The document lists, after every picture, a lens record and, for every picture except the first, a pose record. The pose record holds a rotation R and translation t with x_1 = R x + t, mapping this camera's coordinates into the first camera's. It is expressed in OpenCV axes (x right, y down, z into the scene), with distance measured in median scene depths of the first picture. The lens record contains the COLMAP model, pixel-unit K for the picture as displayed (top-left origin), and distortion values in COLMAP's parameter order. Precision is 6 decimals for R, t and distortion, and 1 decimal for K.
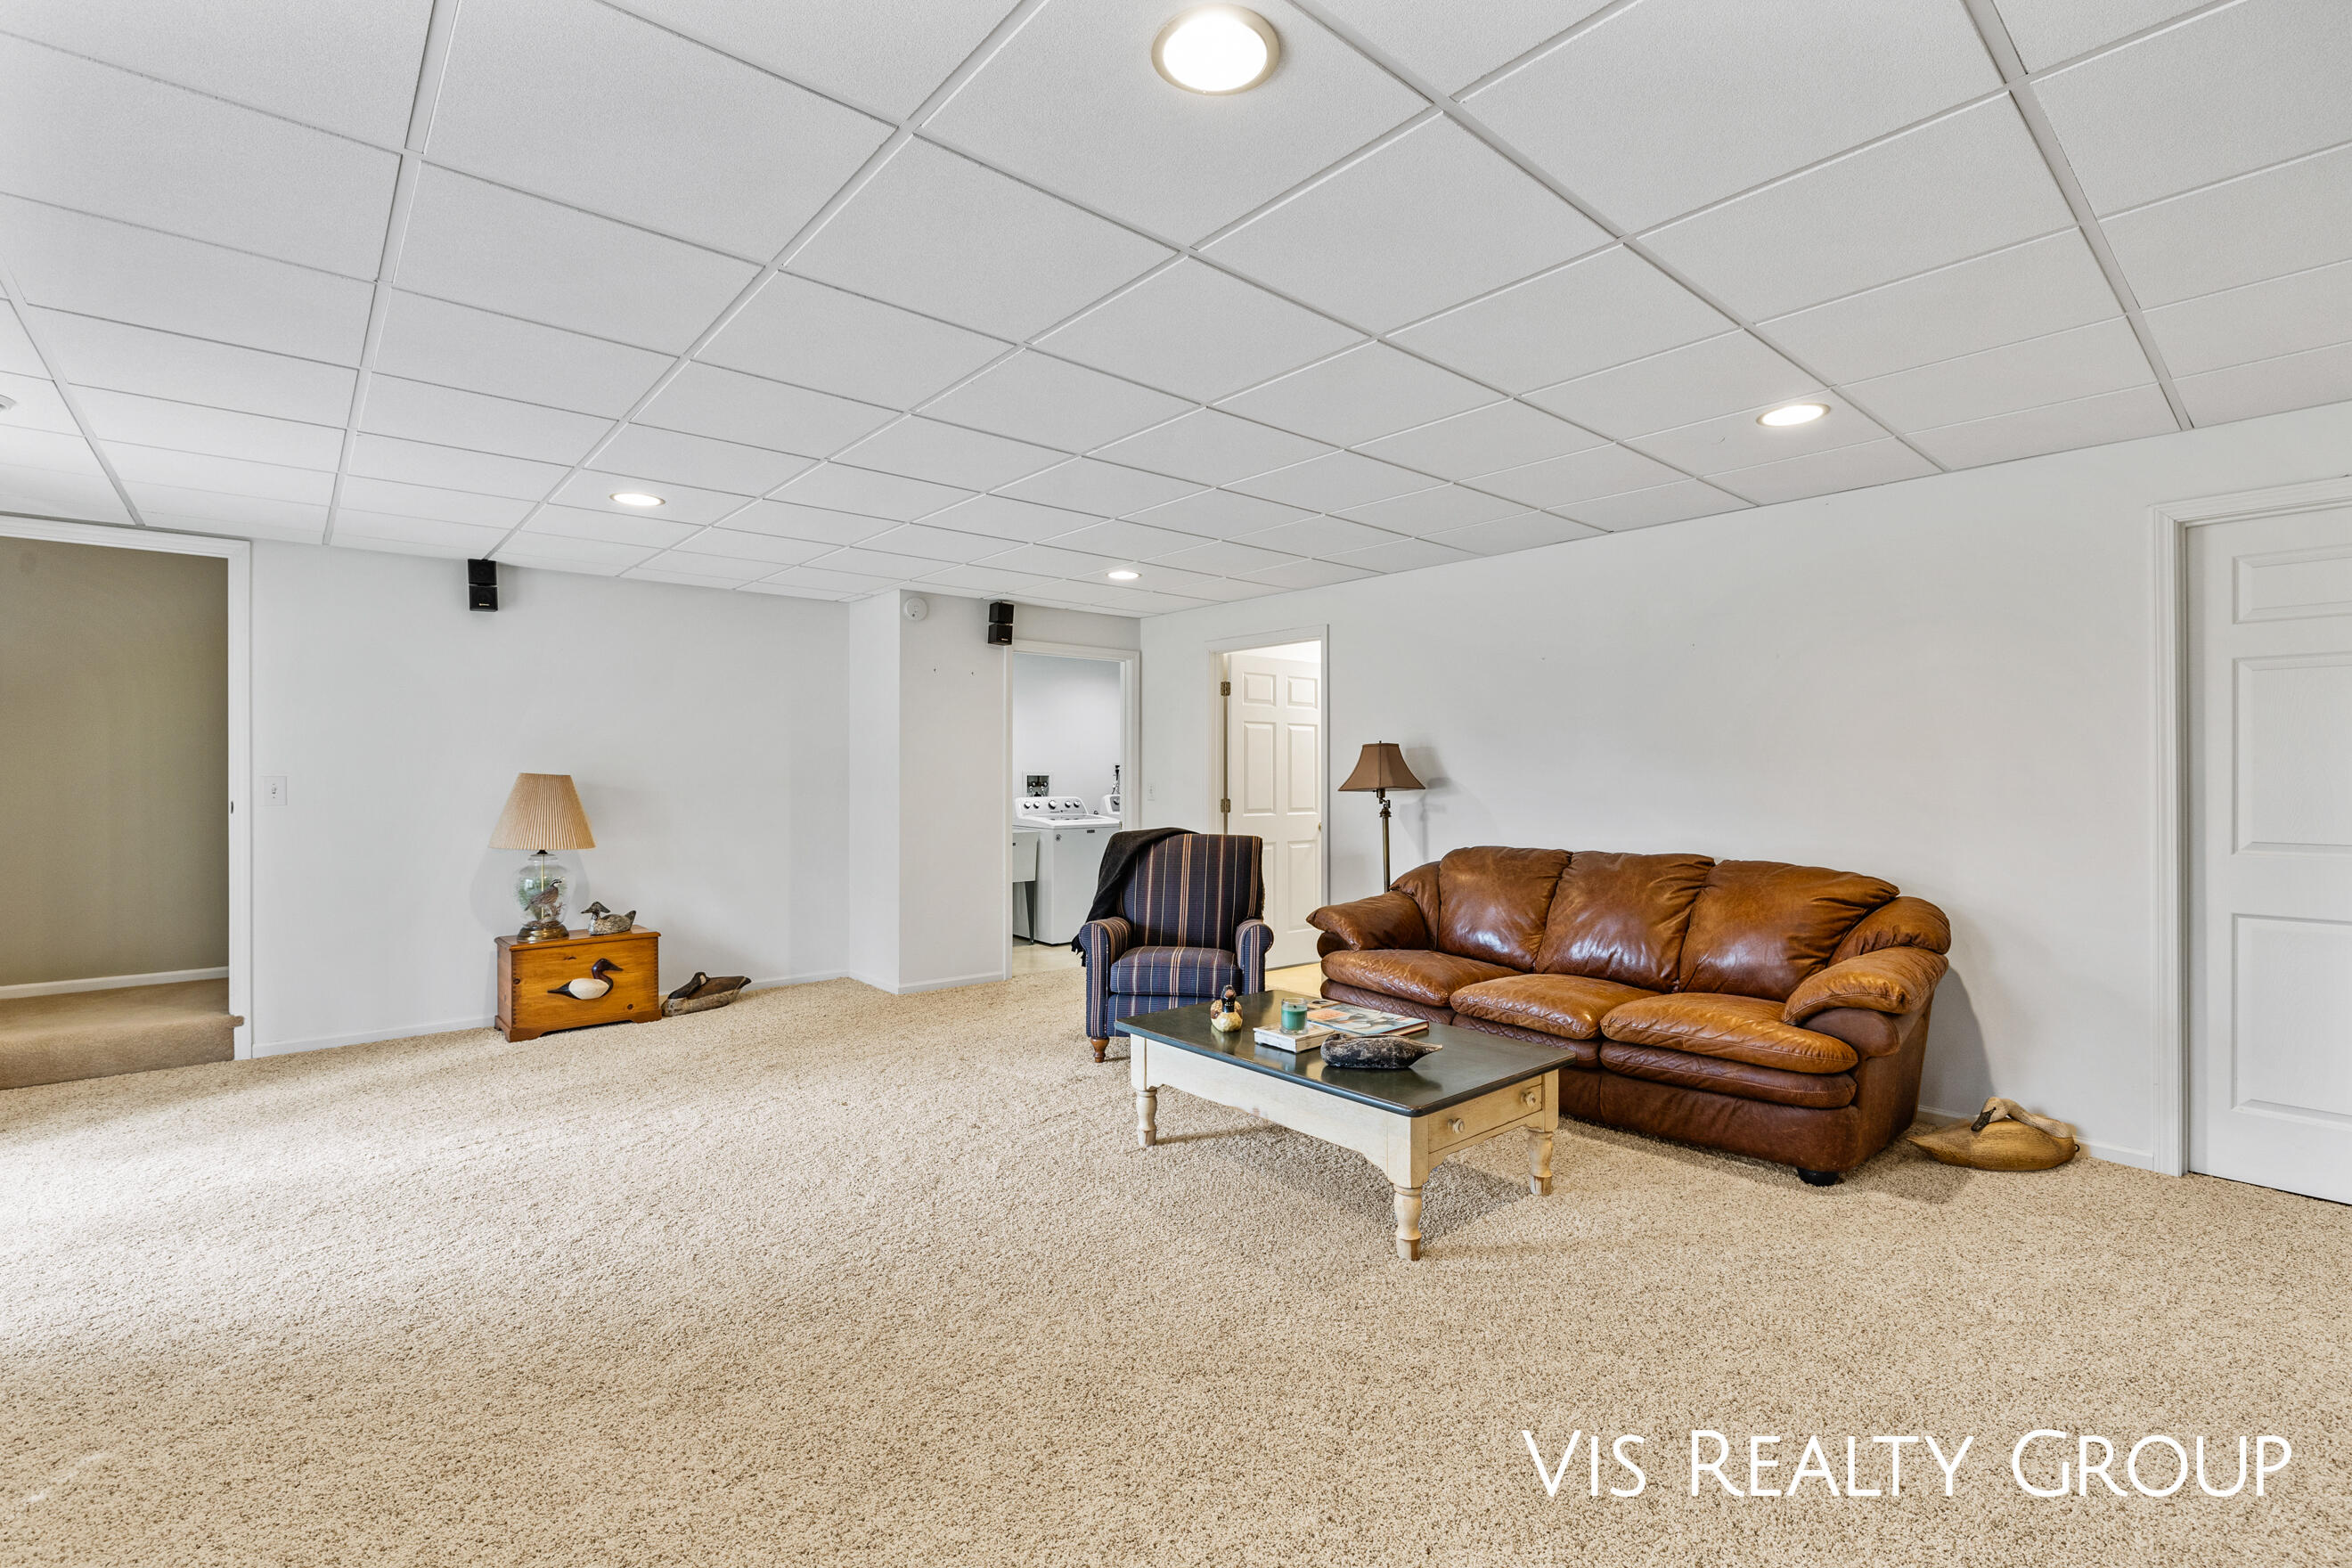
lens RADIAL K [[1052.7, 0, 1174.8], [0, 1052.7, 773.8], [0, 0, 1]] dist [0.002042, -0.000150]
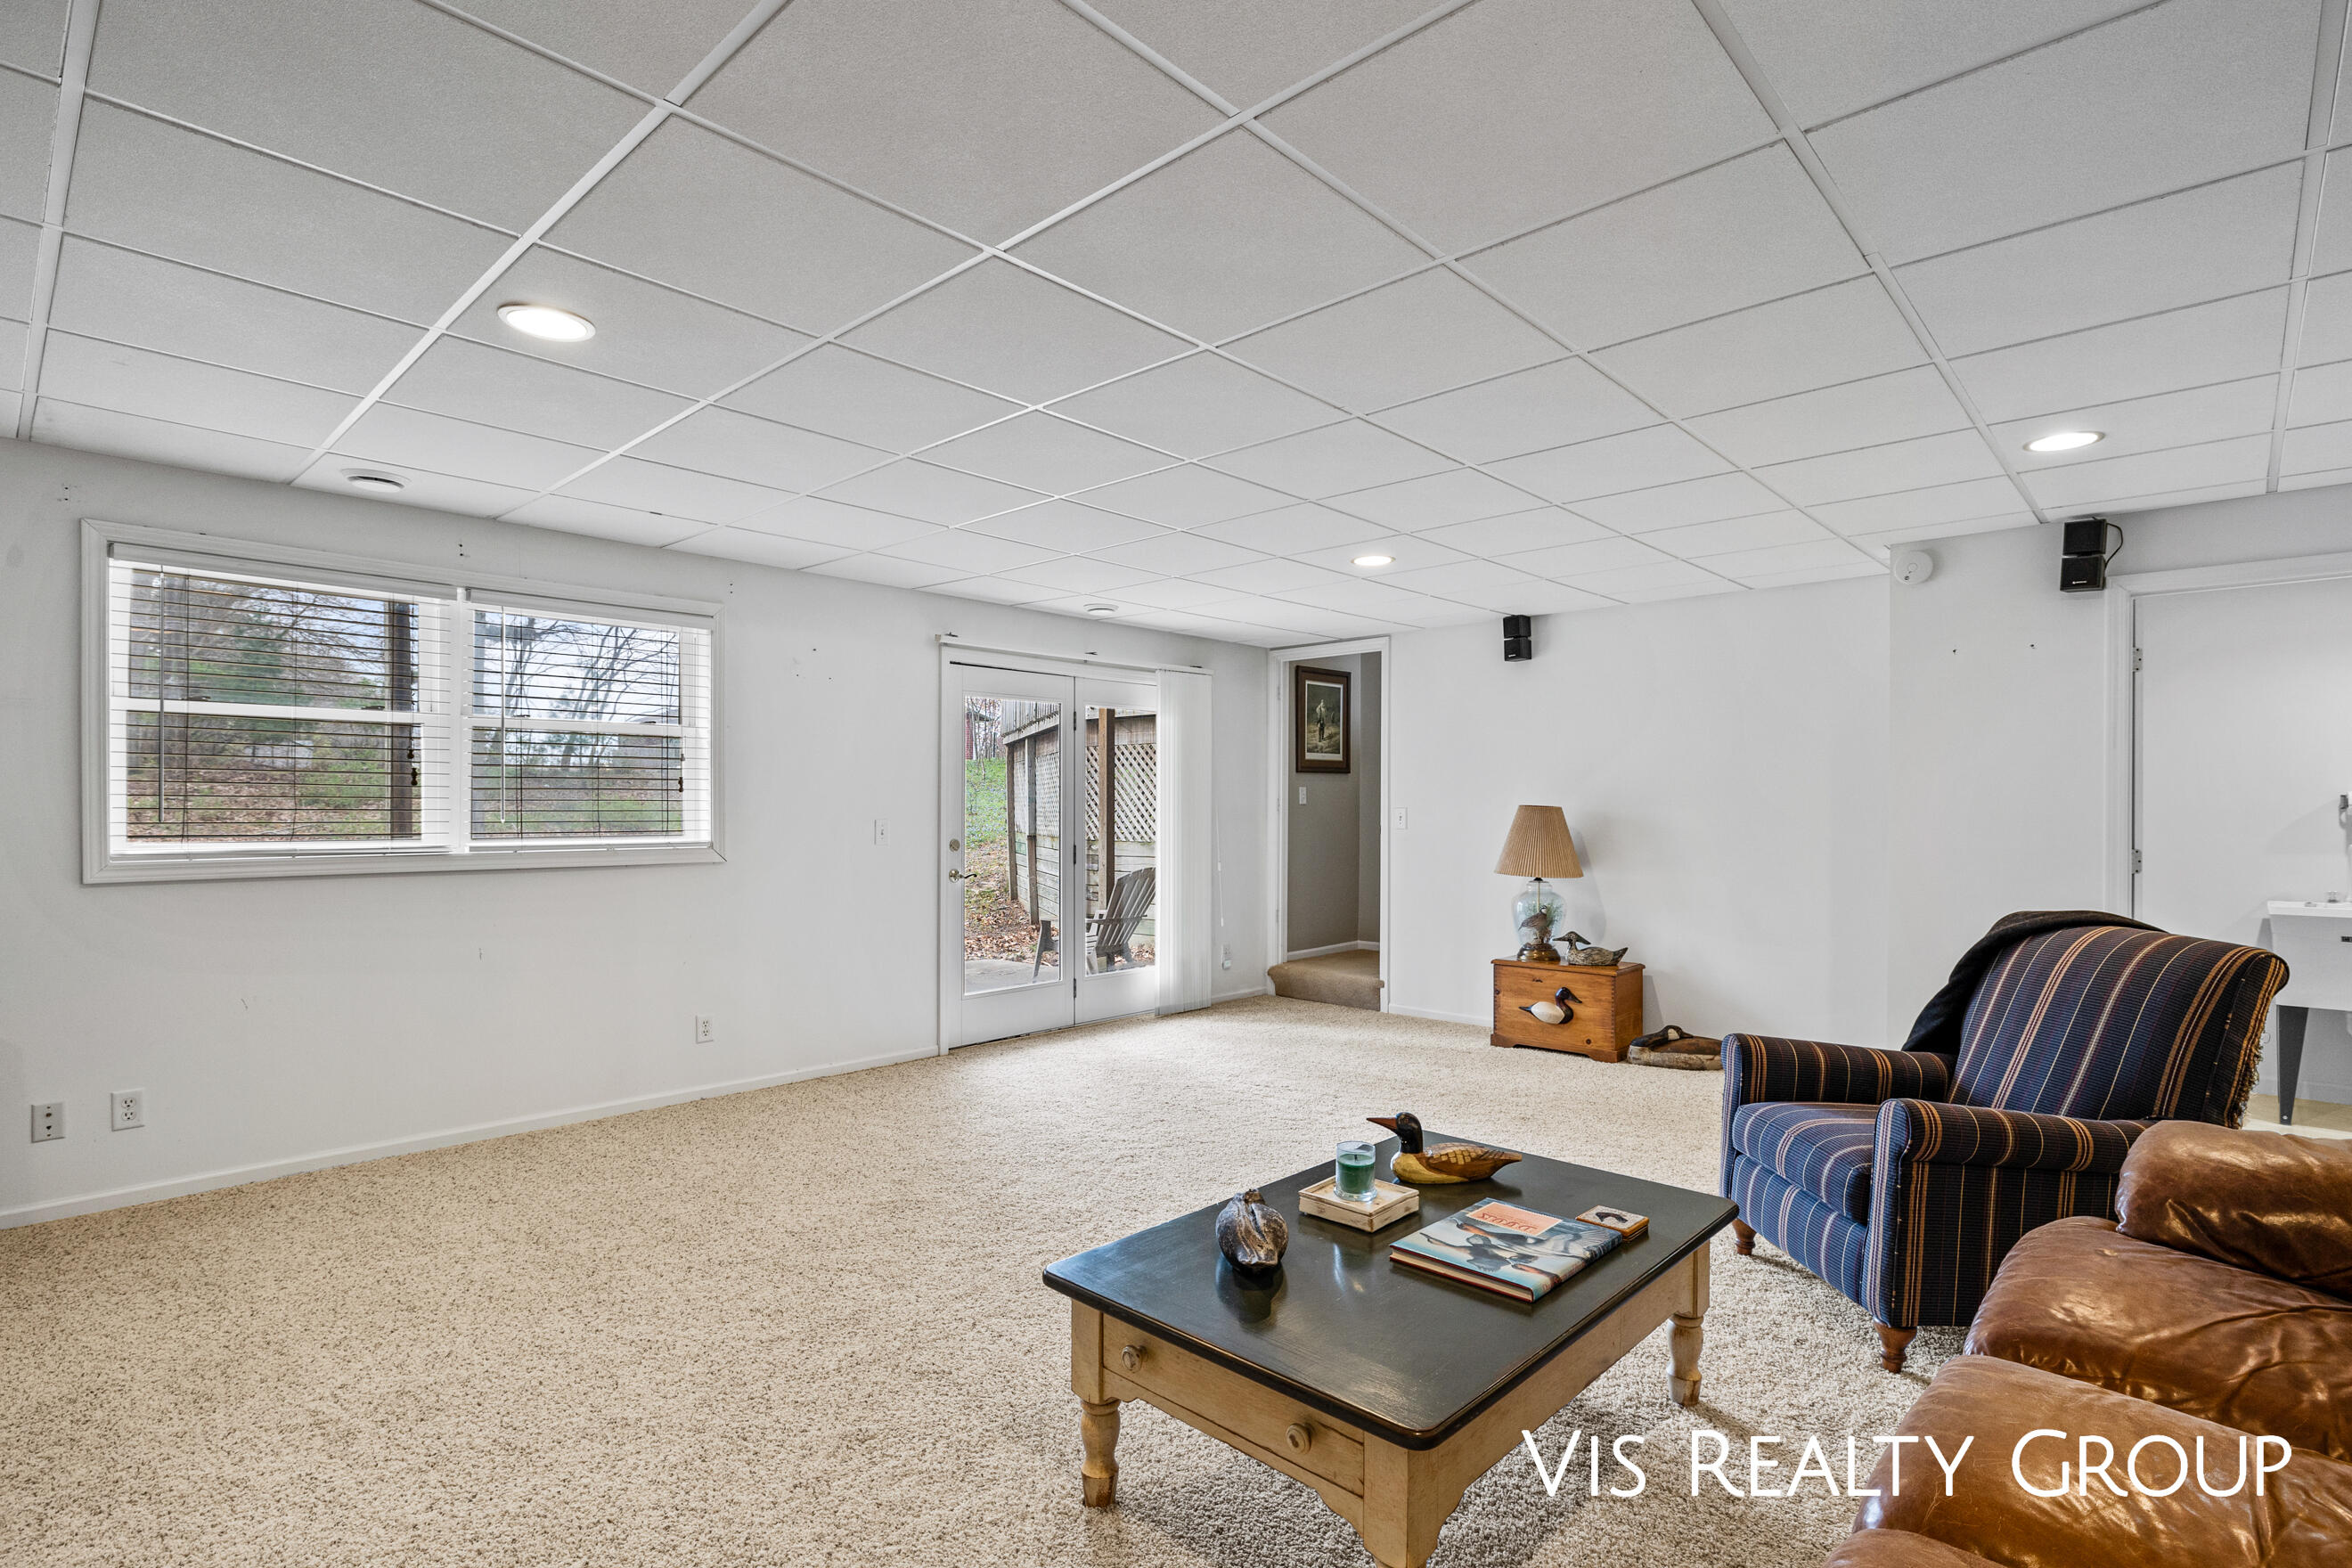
lens RADIAL K [[1142.0, 0, 1171.9], [0, 1142.0, 797.3], [0, 0, 1]] dist [0.001286, -0.000033]
pose [[0.111939, -0.006430, -0.993694, 0.528086], [-0.002039, 0.999975, -0.006700, 0.000131], [0.993713, 0.002776, 0.111923, 0.513827]]
